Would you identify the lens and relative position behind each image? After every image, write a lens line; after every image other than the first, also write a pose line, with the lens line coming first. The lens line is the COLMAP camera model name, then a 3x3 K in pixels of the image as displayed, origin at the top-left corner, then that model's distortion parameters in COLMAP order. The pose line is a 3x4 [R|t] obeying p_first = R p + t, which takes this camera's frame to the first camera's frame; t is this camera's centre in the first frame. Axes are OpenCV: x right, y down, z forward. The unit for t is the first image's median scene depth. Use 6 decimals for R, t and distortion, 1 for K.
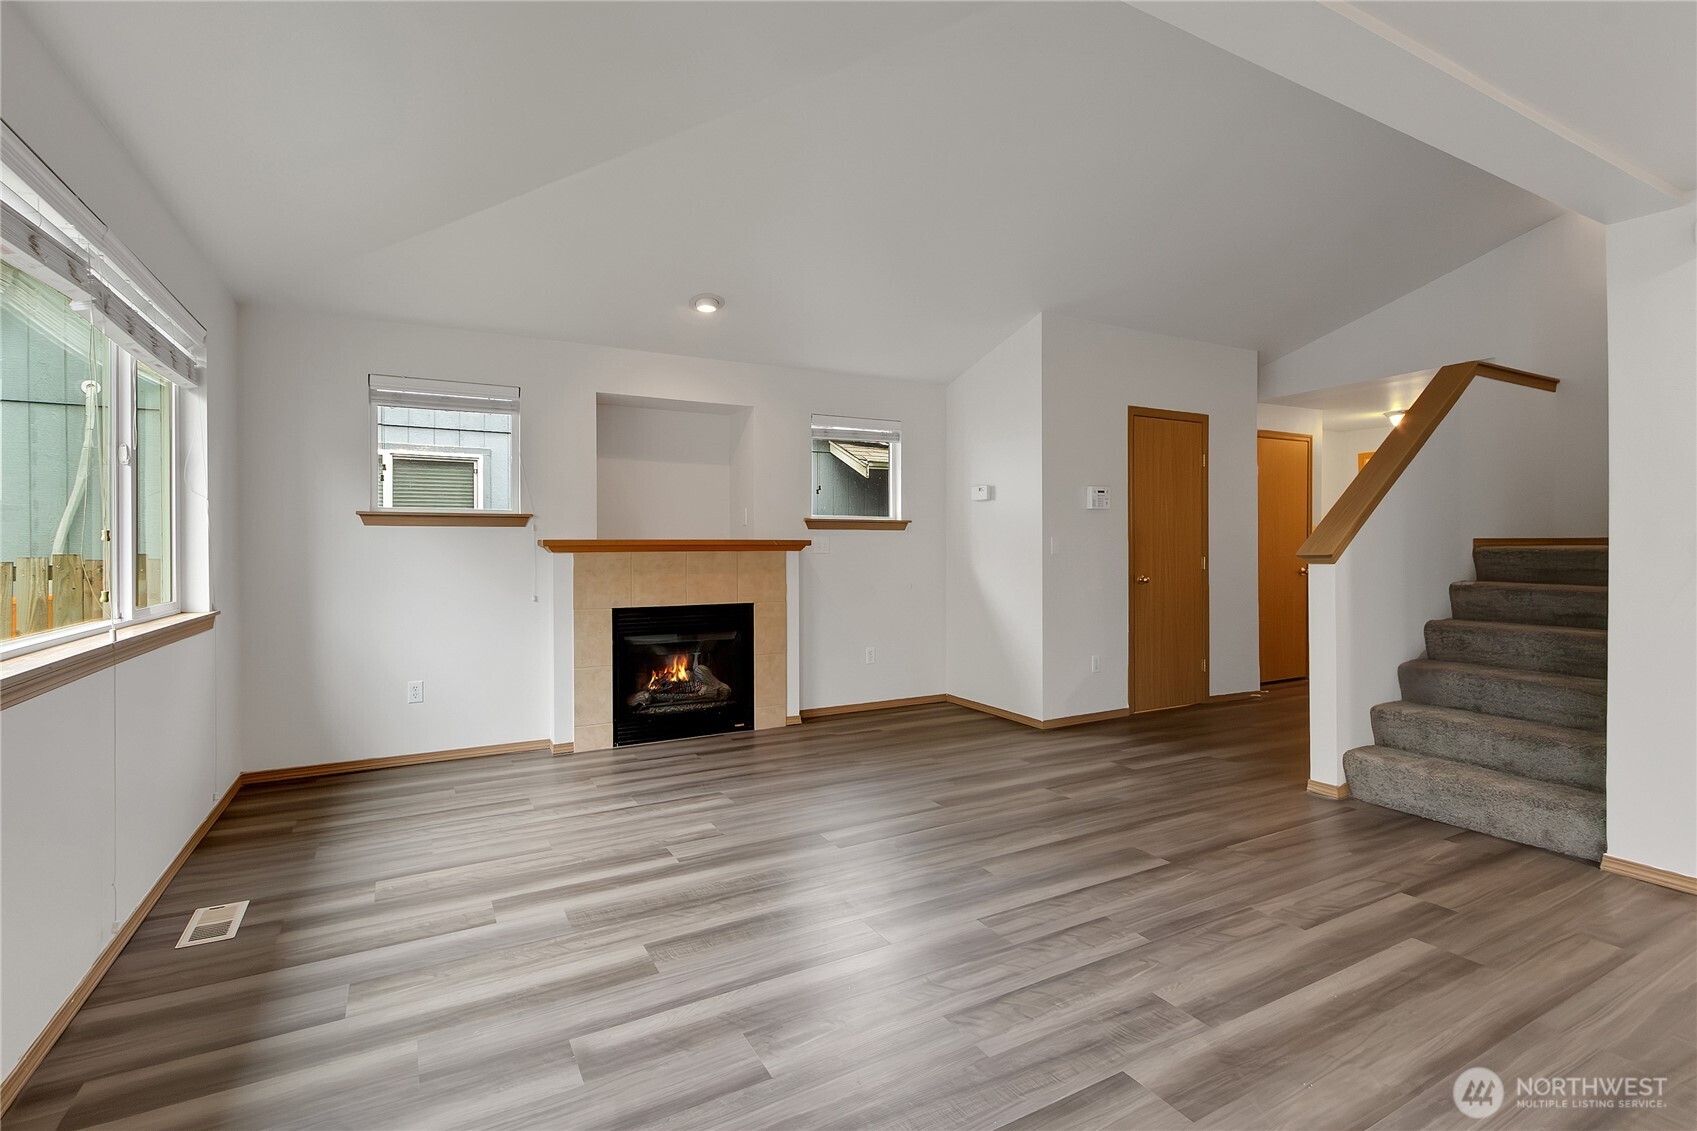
lens RADIAL K [[798.5, 0, 828.0], [0, 798.5, 543.7], [0, 0, 1]] dist [0.000559, 0.000356]
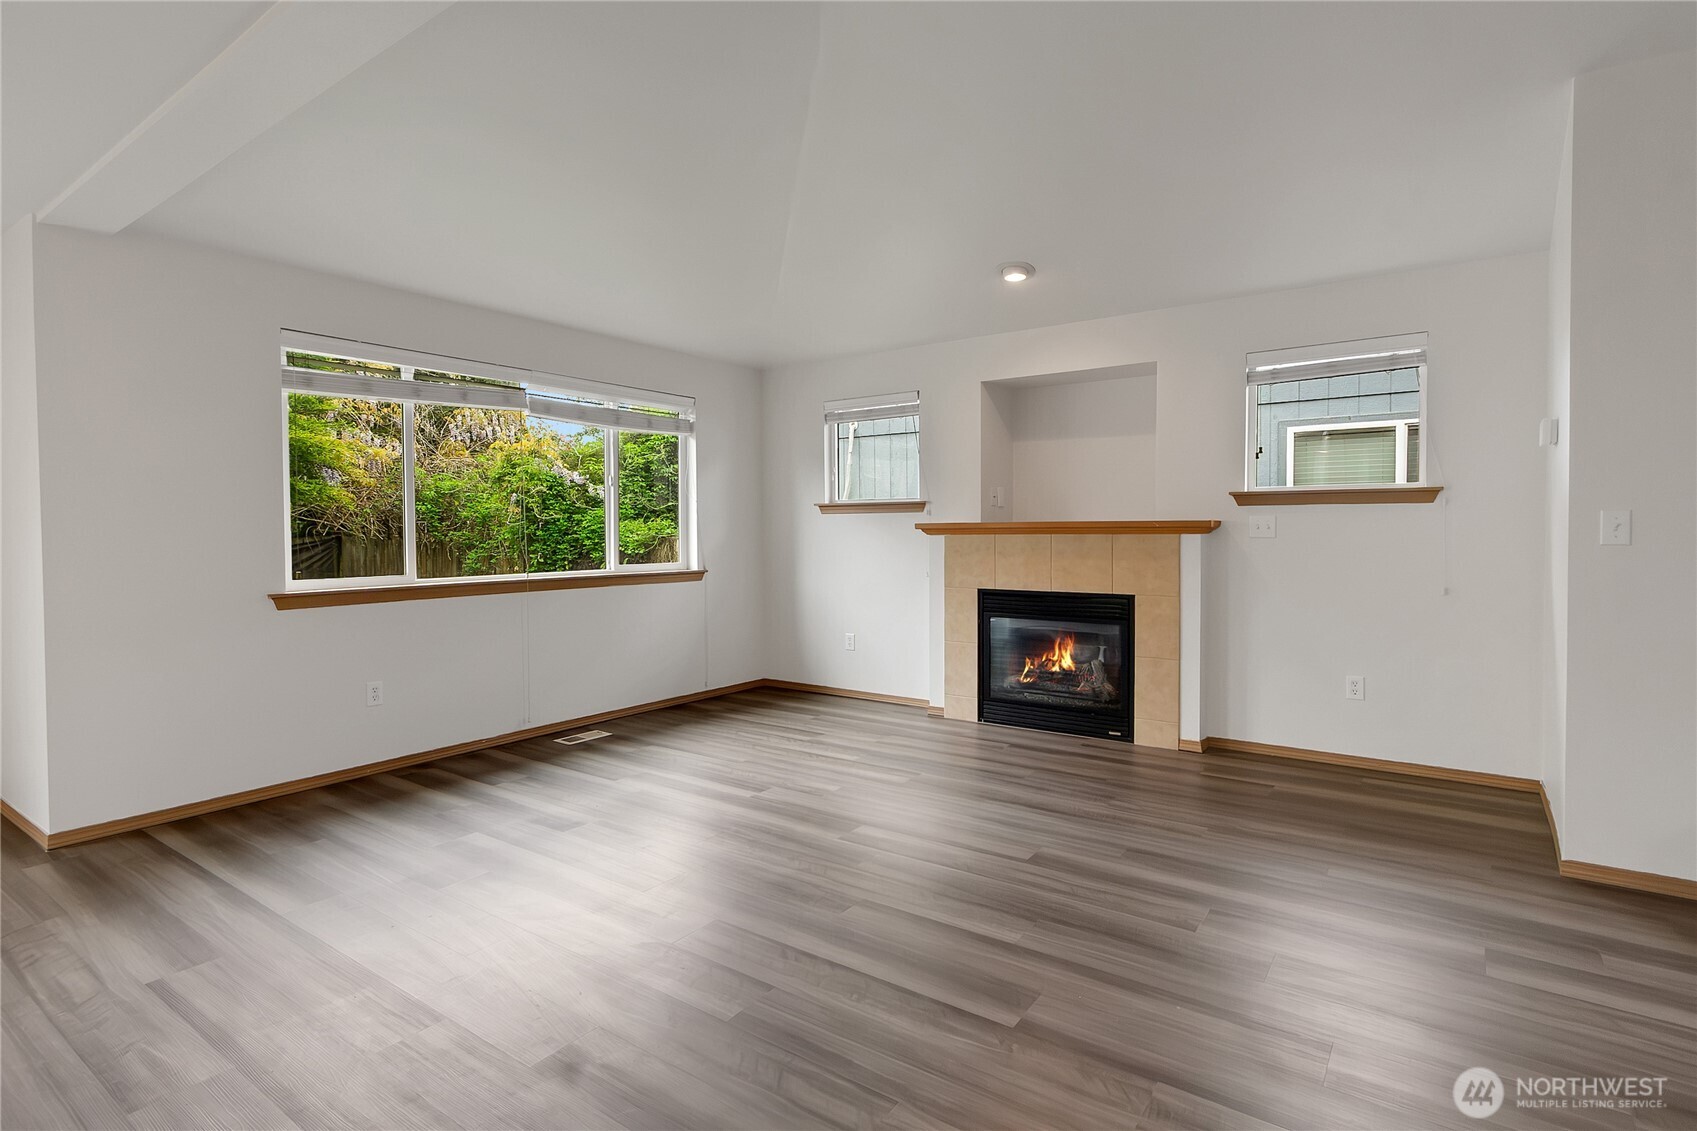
lens RADIAL K [[798.5, 0, 828.0], [0, 798.5, 543.7], [0, 0, 1]] dist [0.000559, 0.000356]
pose [[0.442865, 0.015226, -0.896459, 0.569420], [0.008167, 0.999746, 0.021015, -0.001225], [0.896551, -0.016628, 0.442628, 0.361557]]
